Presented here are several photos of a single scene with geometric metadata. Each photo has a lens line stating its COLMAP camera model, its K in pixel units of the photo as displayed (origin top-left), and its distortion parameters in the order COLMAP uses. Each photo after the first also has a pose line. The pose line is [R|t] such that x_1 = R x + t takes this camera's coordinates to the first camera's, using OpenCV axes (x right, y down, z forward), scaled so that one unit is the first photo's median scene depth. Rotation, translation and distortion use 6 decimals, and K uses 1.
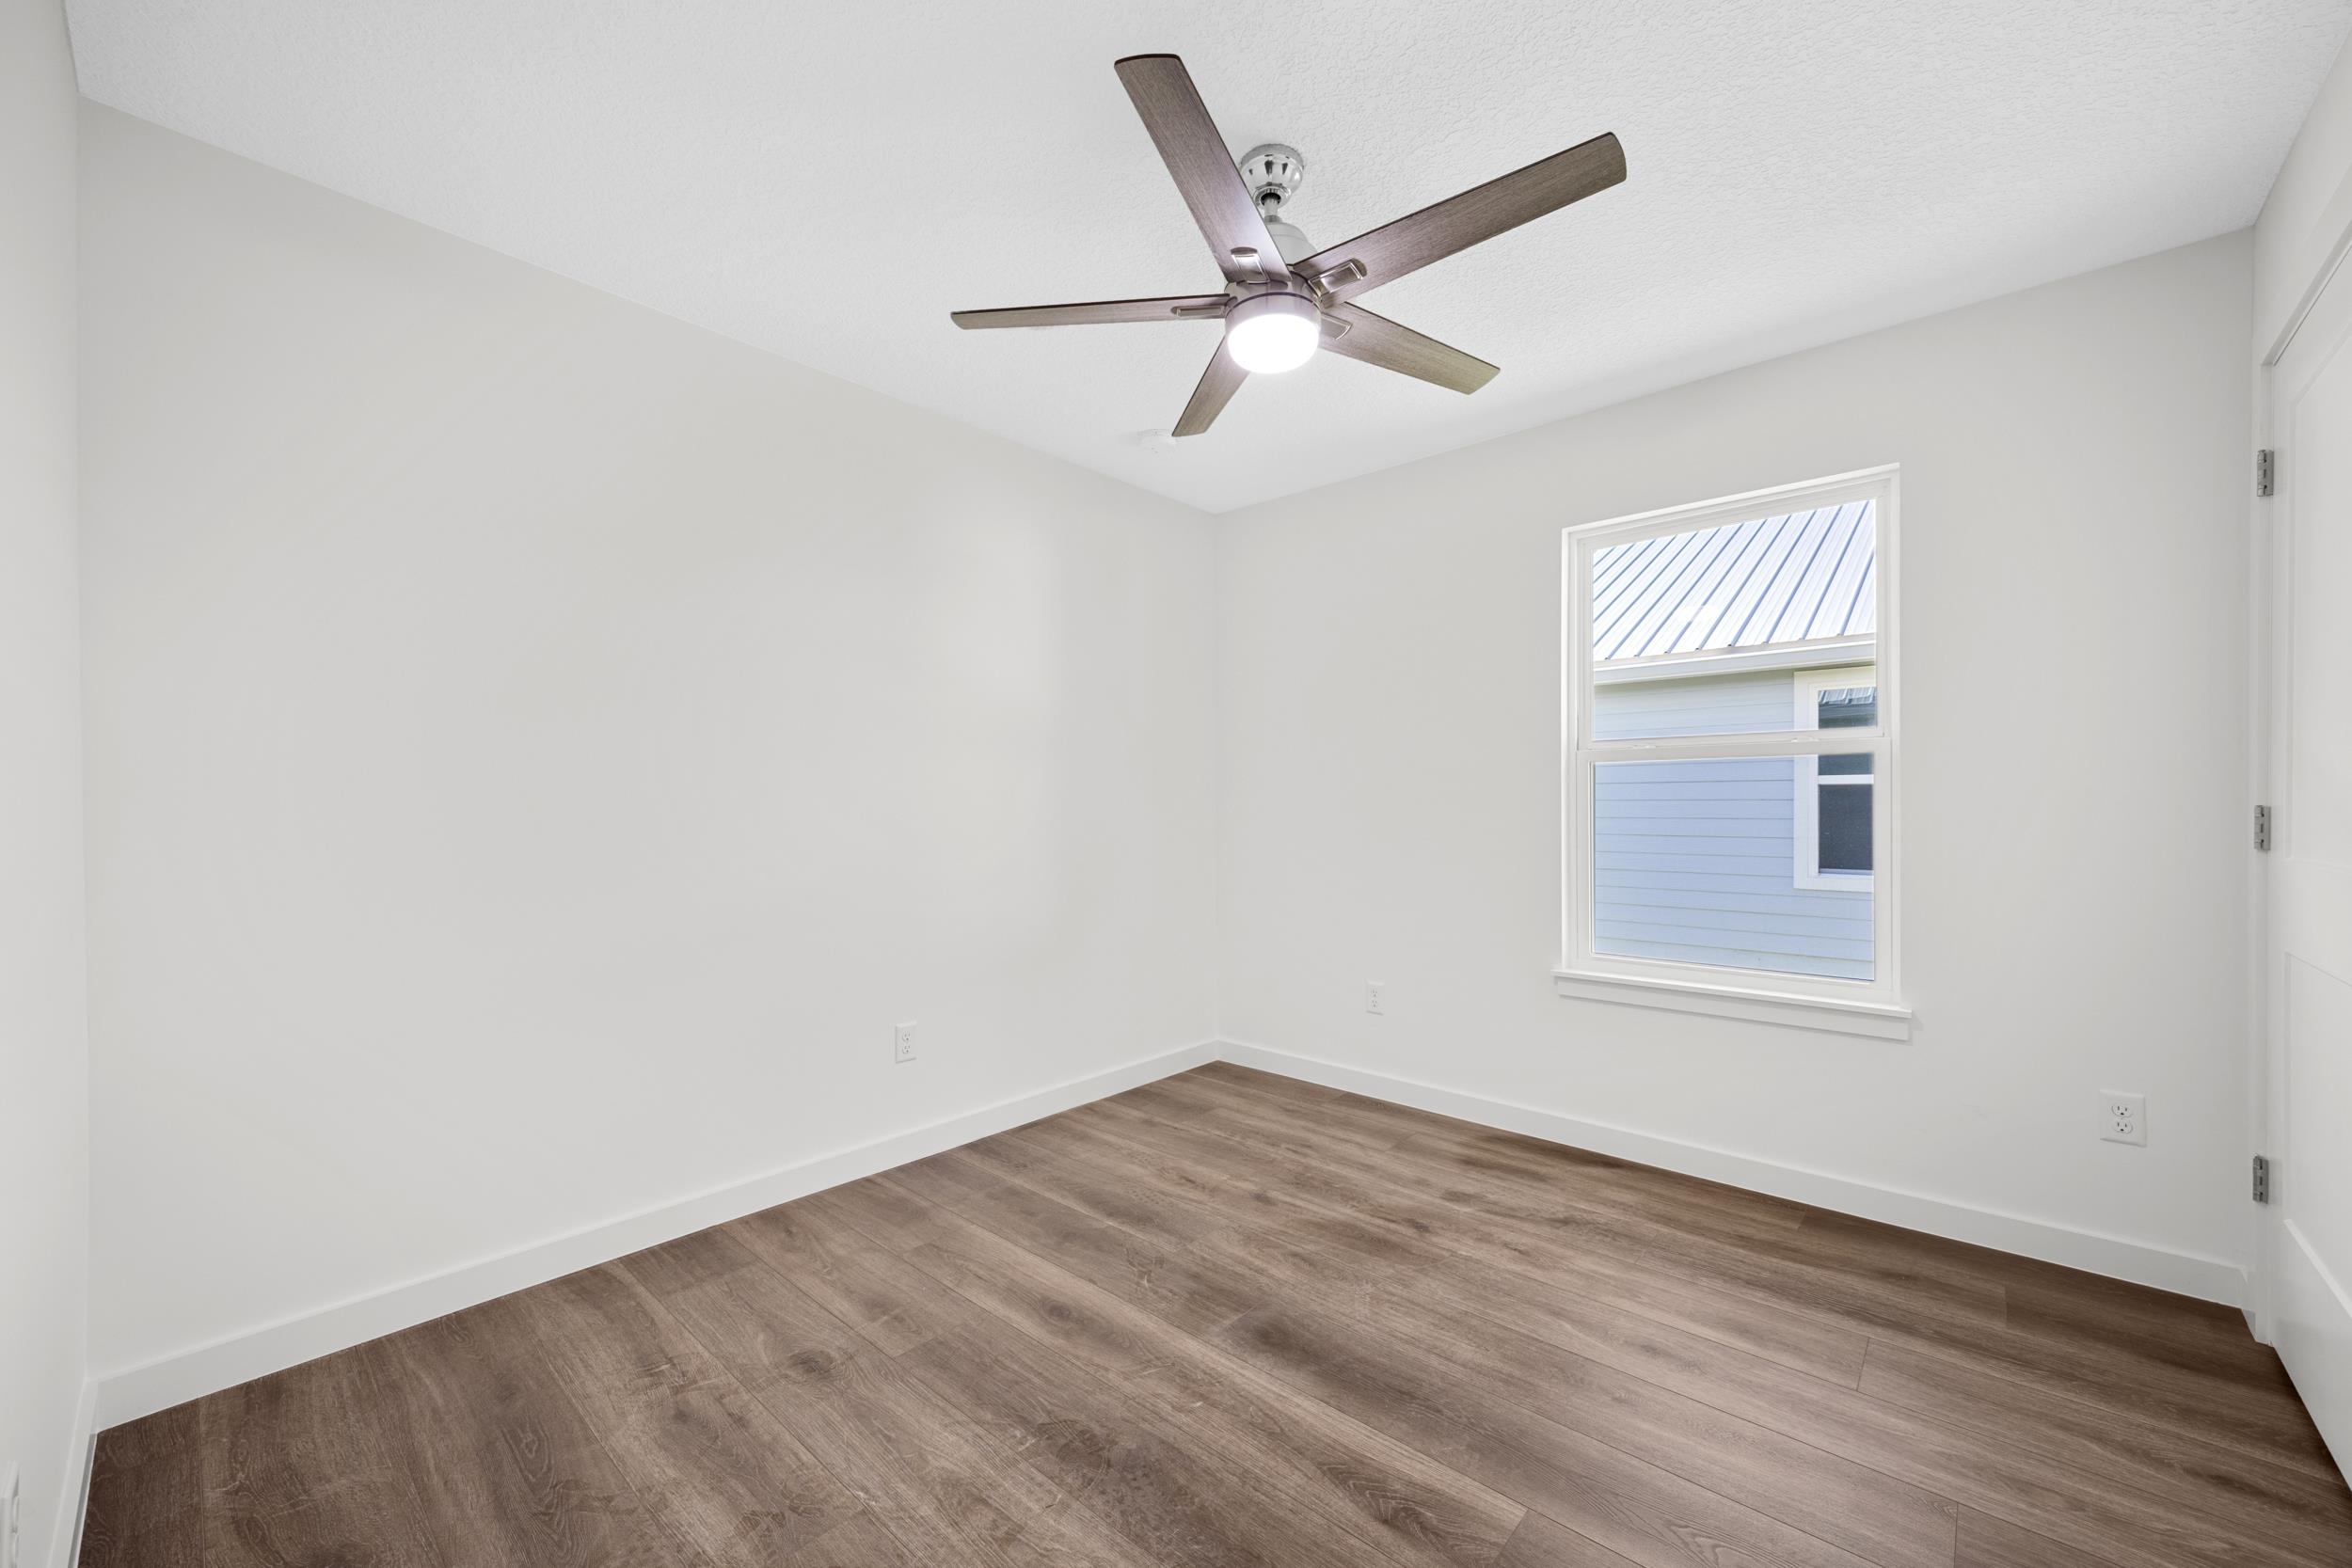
lens RADIAL K [[900.7, 0, 1184.5], [0, 900.7, 794.6], [0, 0, 1]] dist [-0.001594, -0.000141]
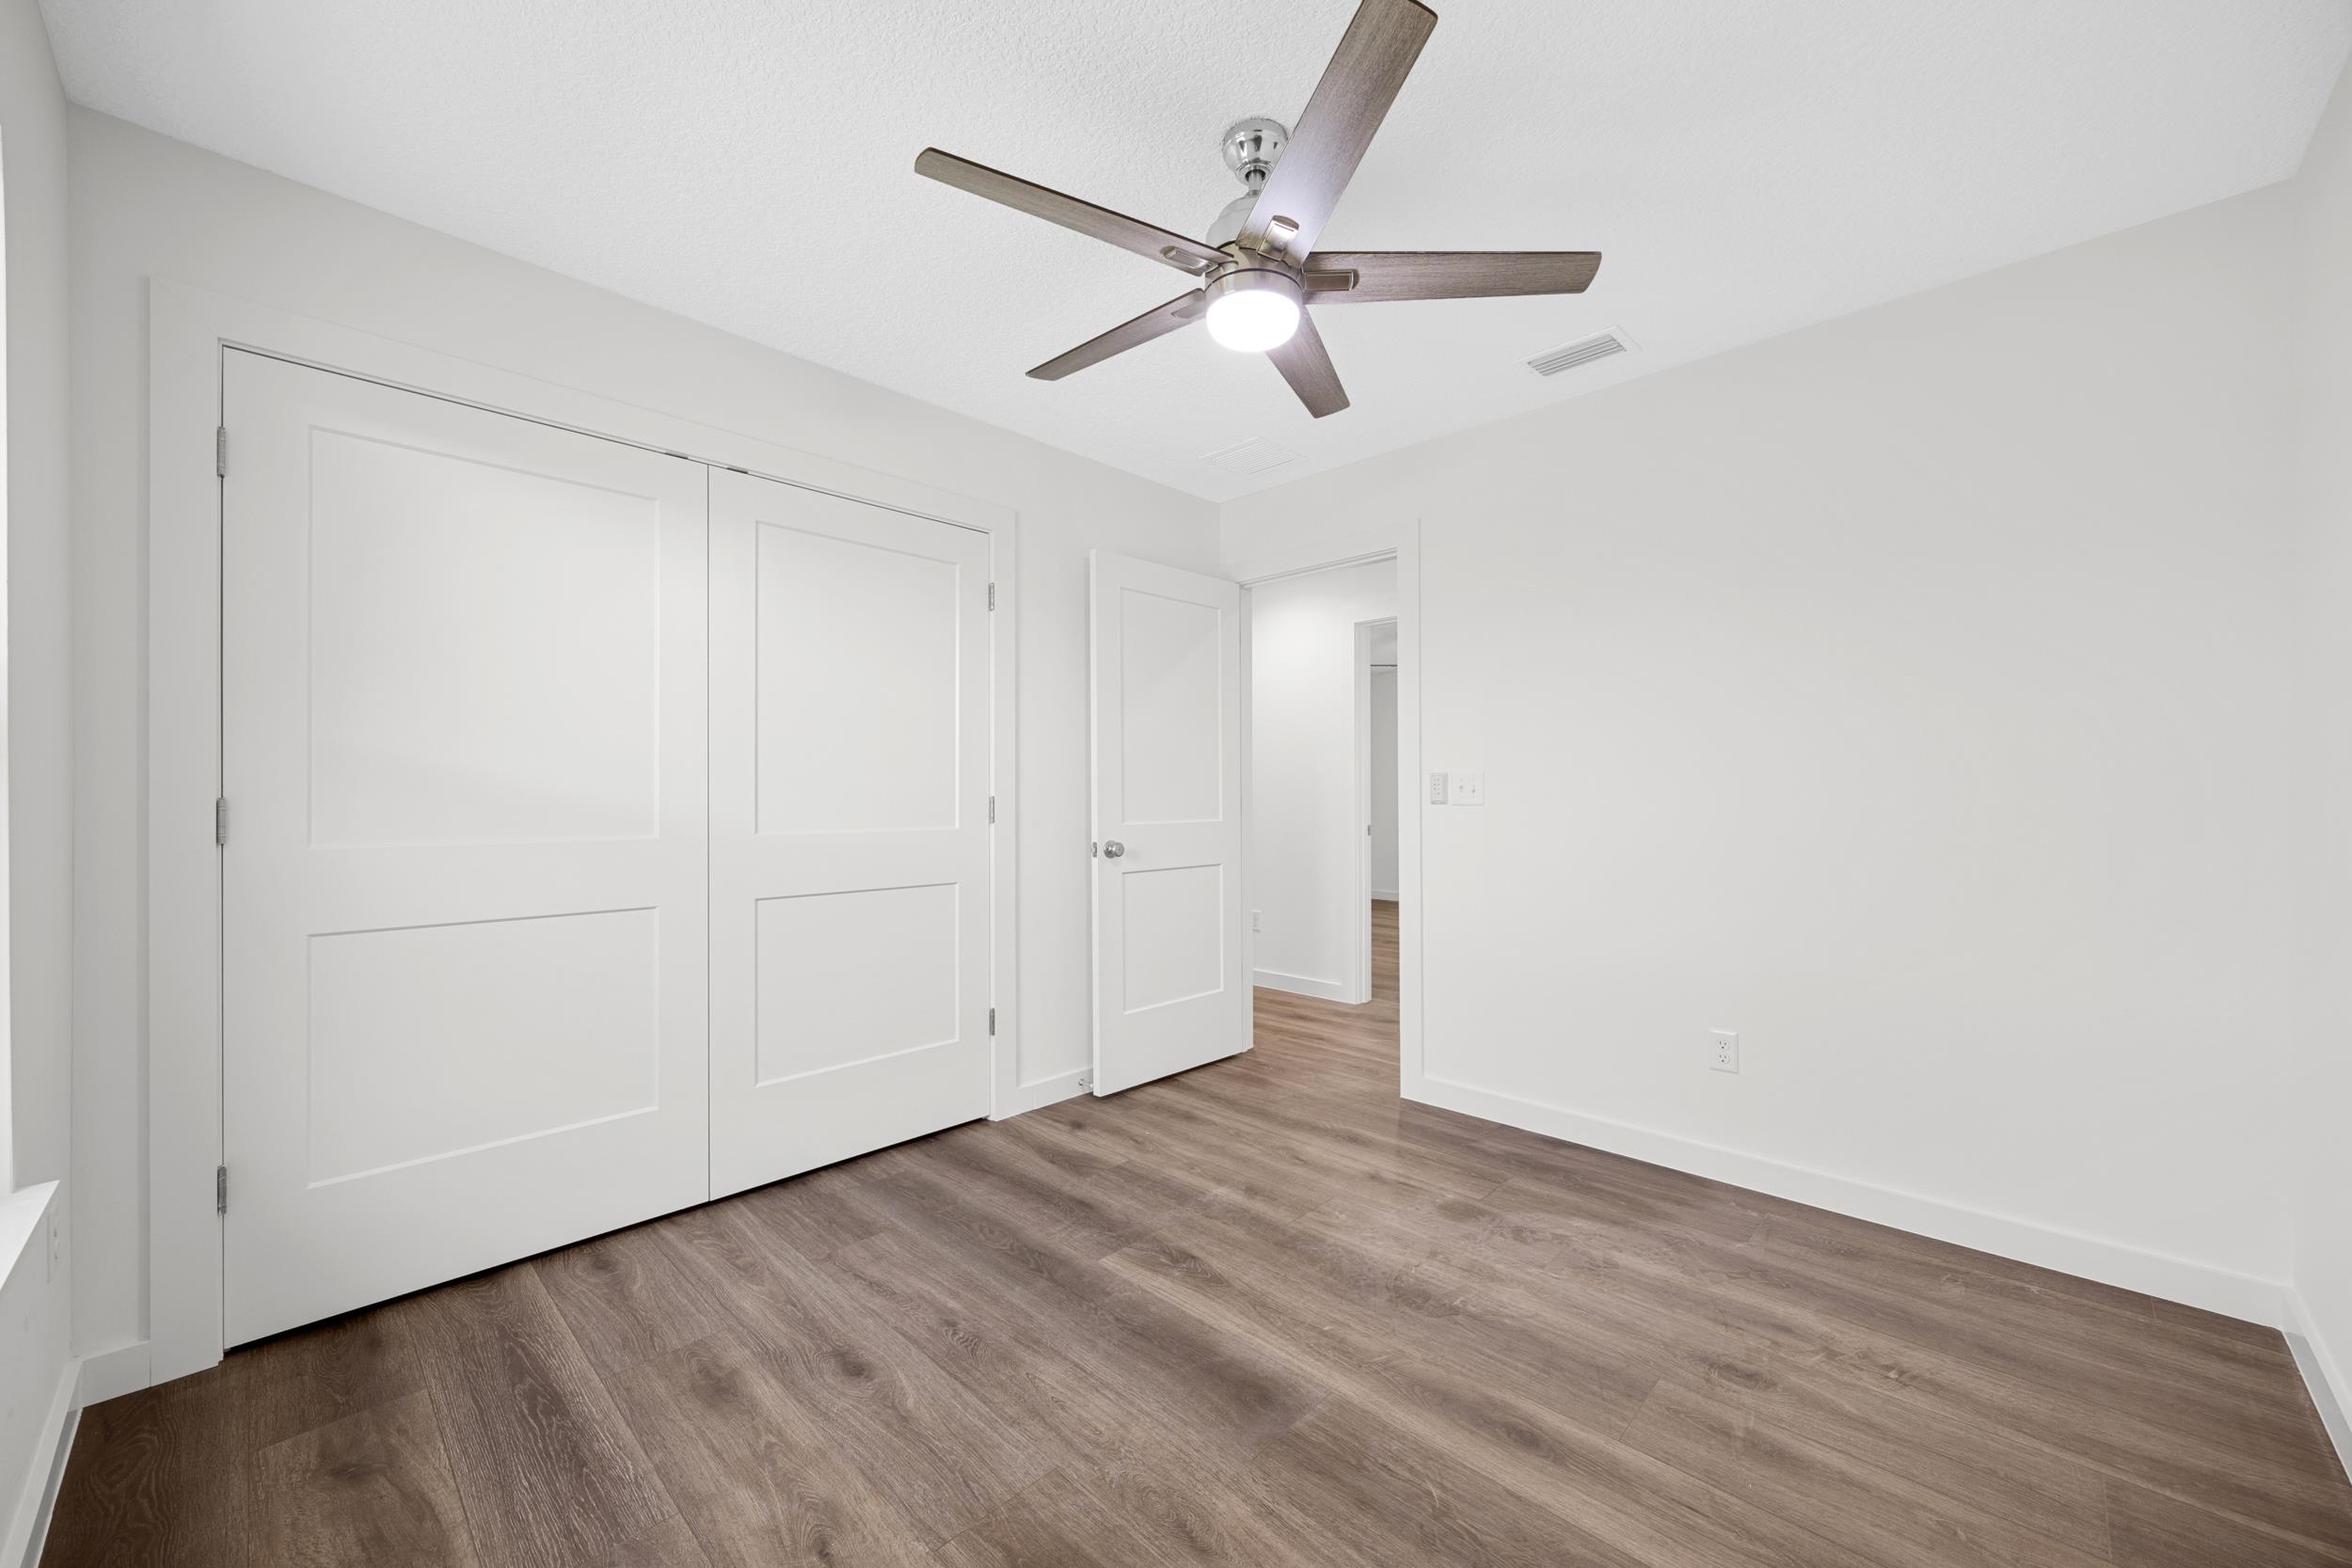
lens RADIAL K [[900.7, 0, 1184.5], [0, 900.7, 794.6], [0, 0, 1]] dist [-0.001594, -0.000141]
pose [[-0.999308, 0.006179, 0.036681, 0.138131], [0.005813, 0.999932, -0.010084, 0.021593], [-0.036741, -0.009864, -0.999276, 1.997213]]
